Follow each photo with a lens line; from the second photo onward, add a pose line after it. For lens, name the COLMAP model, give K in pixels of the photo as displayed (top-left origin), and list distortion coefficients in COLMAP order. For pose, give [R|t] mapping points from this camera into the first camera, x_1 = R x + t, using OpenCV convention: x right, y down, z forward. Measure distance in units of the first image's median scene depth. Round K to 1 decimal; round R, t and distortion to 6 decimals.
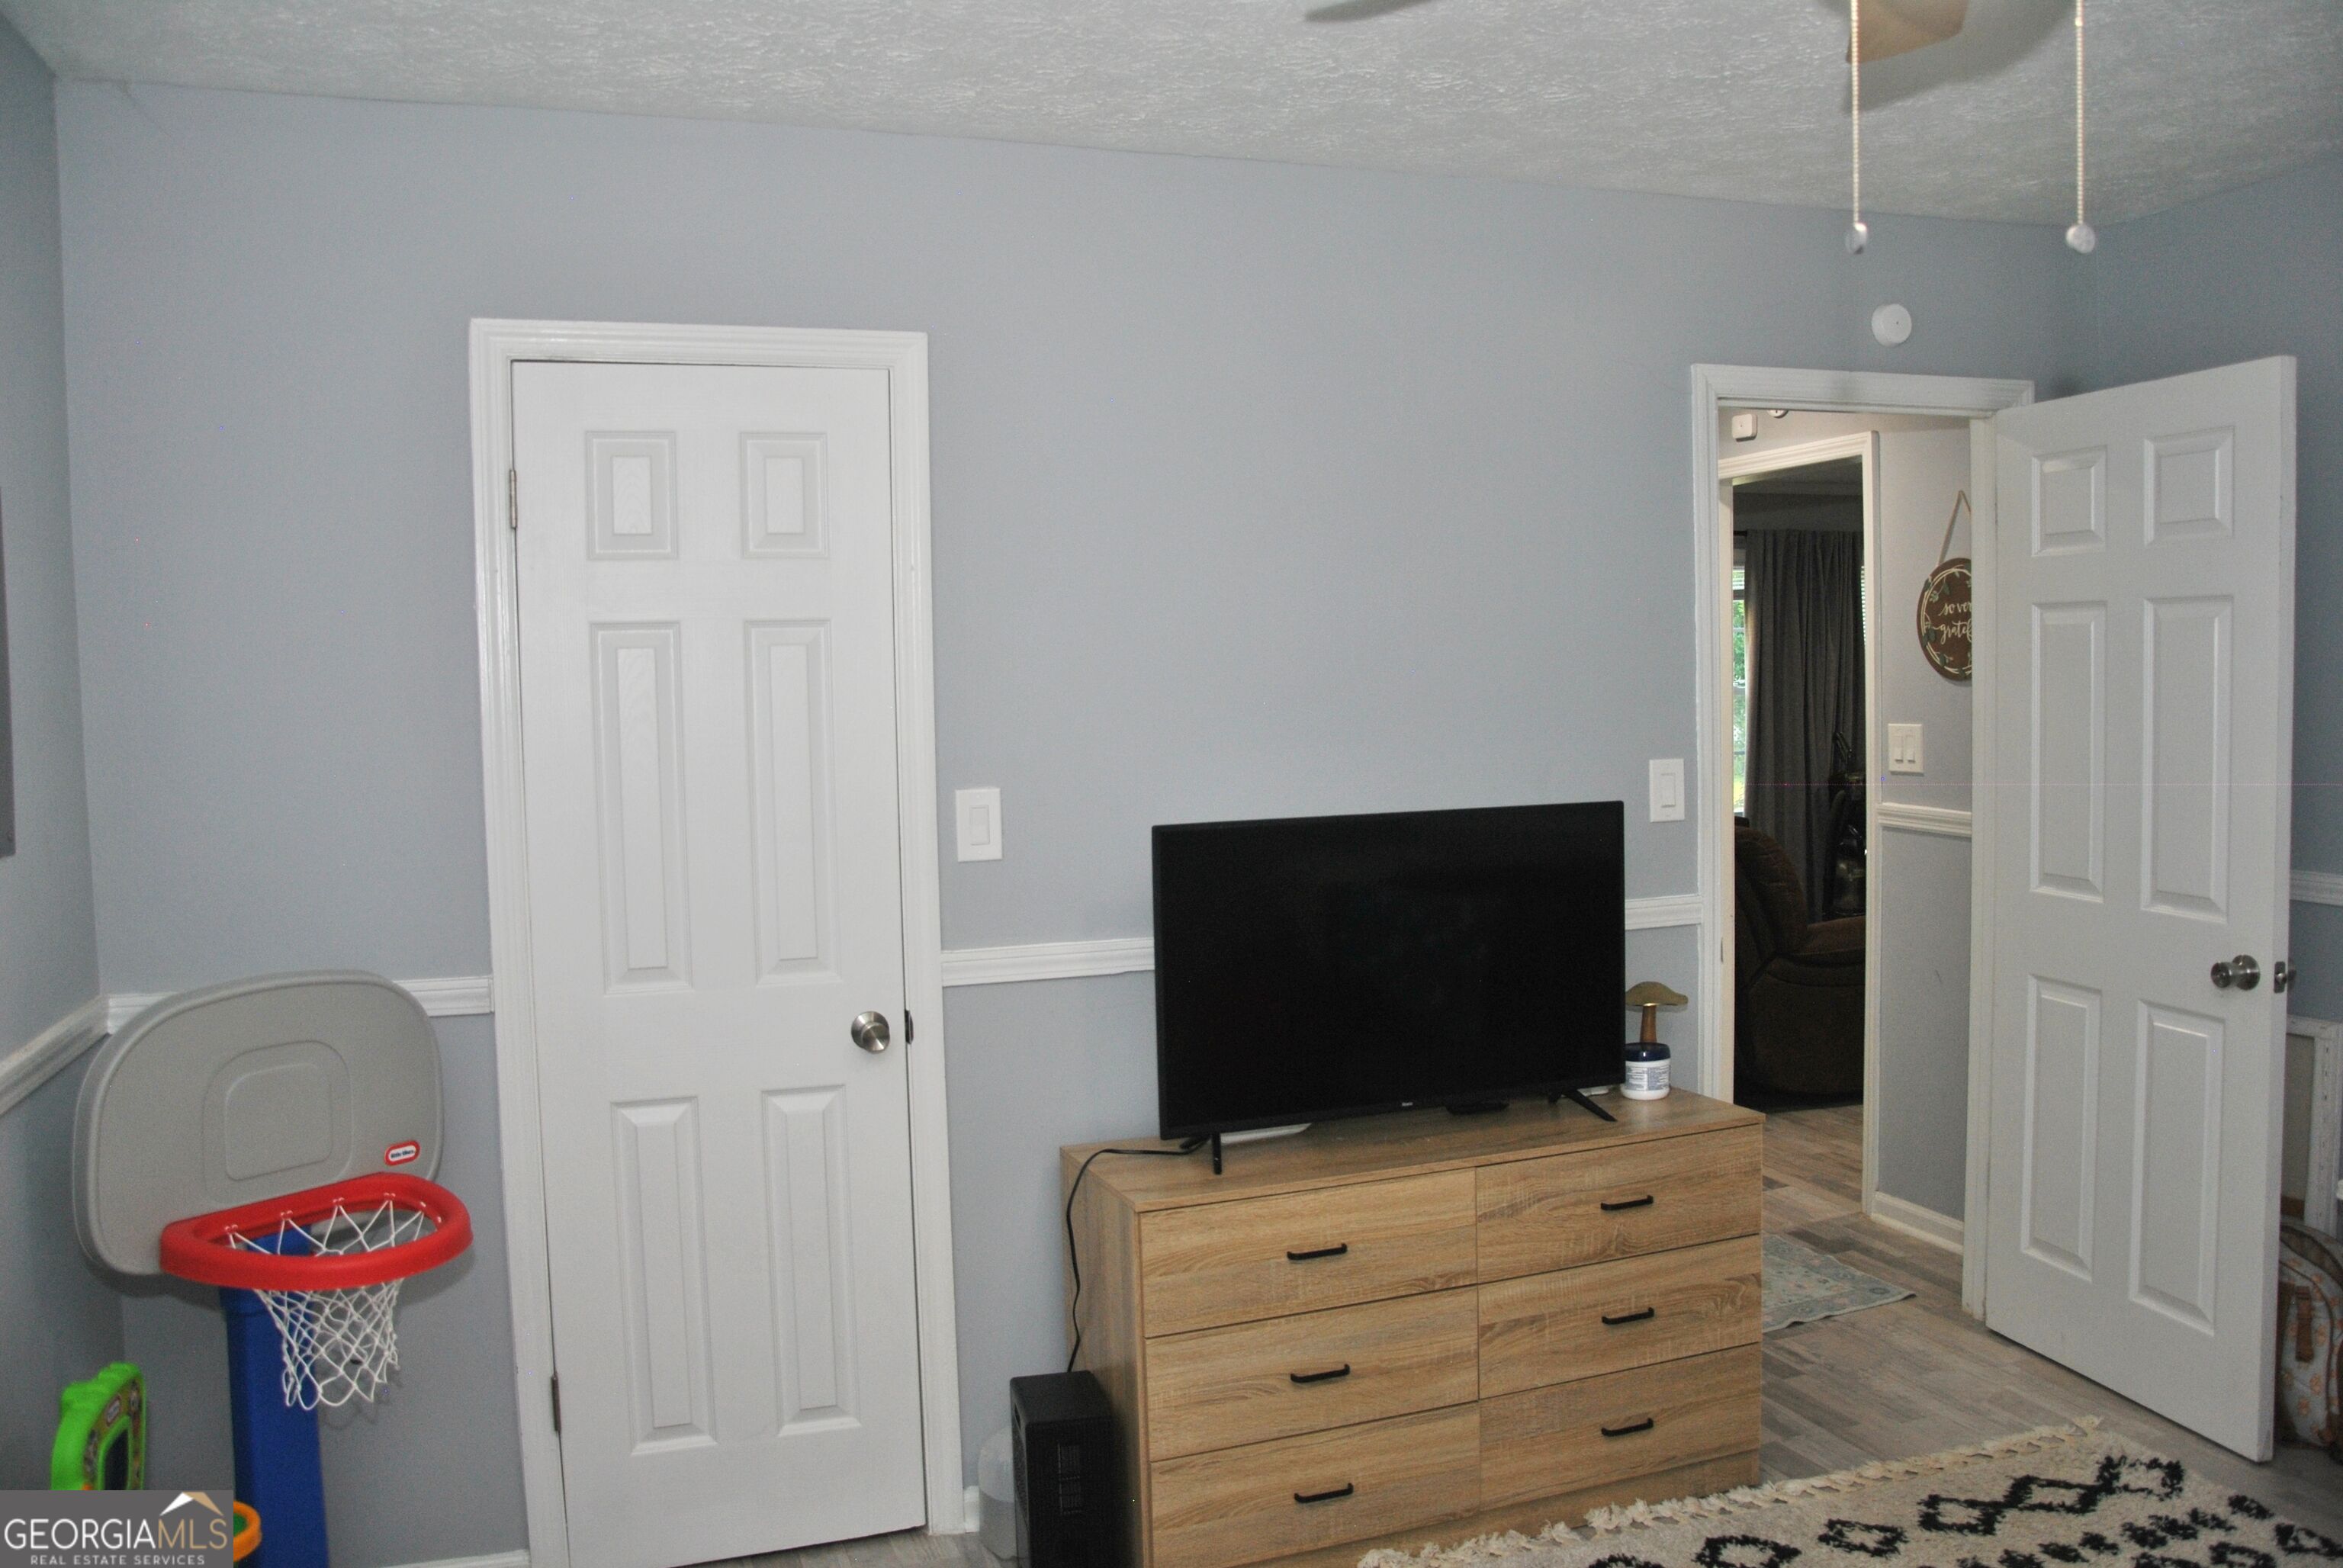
lens RADIAL K [[1826.0, 0, 1192.8], [0, 1826.0, 776.0], [0, 0, 1]] dist [-0.167369, 0.135028]
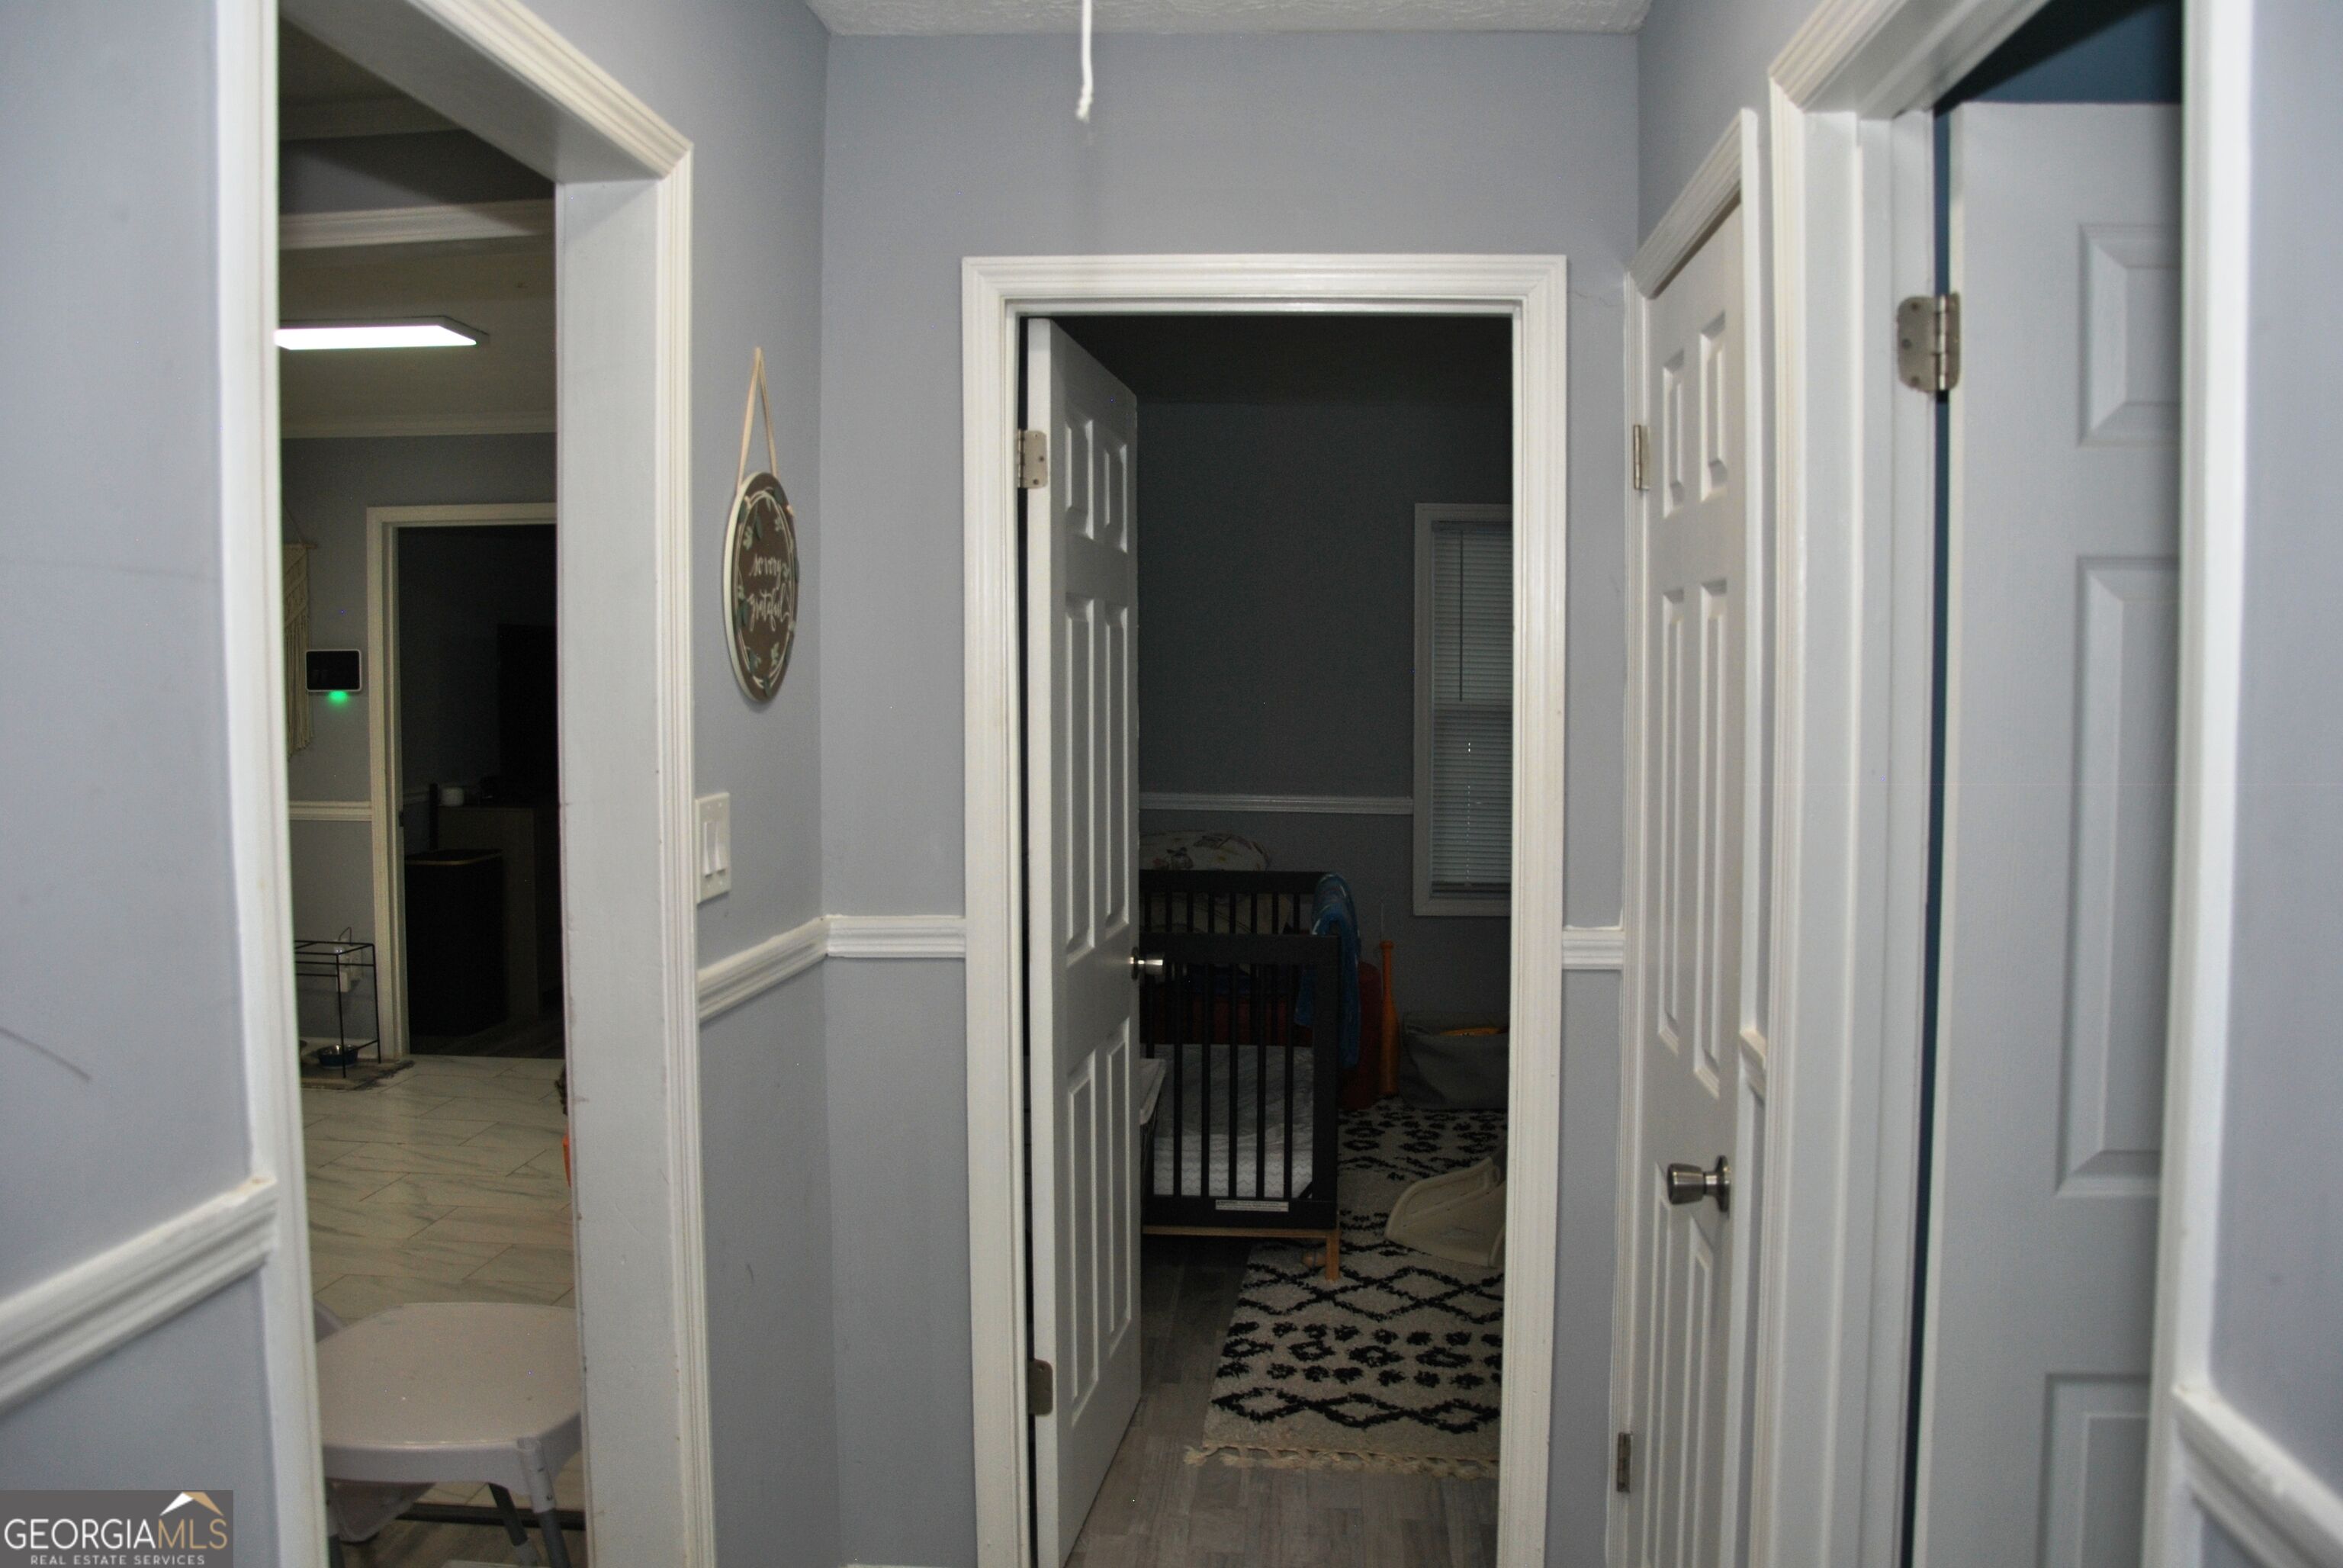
lens RADIAL K [[1826.0, 0, 1192.8], [0, 1826.0, 776.0], [0, 0, 1]] dist [-0.167369, 0.135028]
pose [[-0.916437, -0.002424, 0.400171, 0.129111], [0.042026, 0.993869, 0.102264, -0.113702], [-0.397966, 0.110536, -0.910717, 2.018332]]
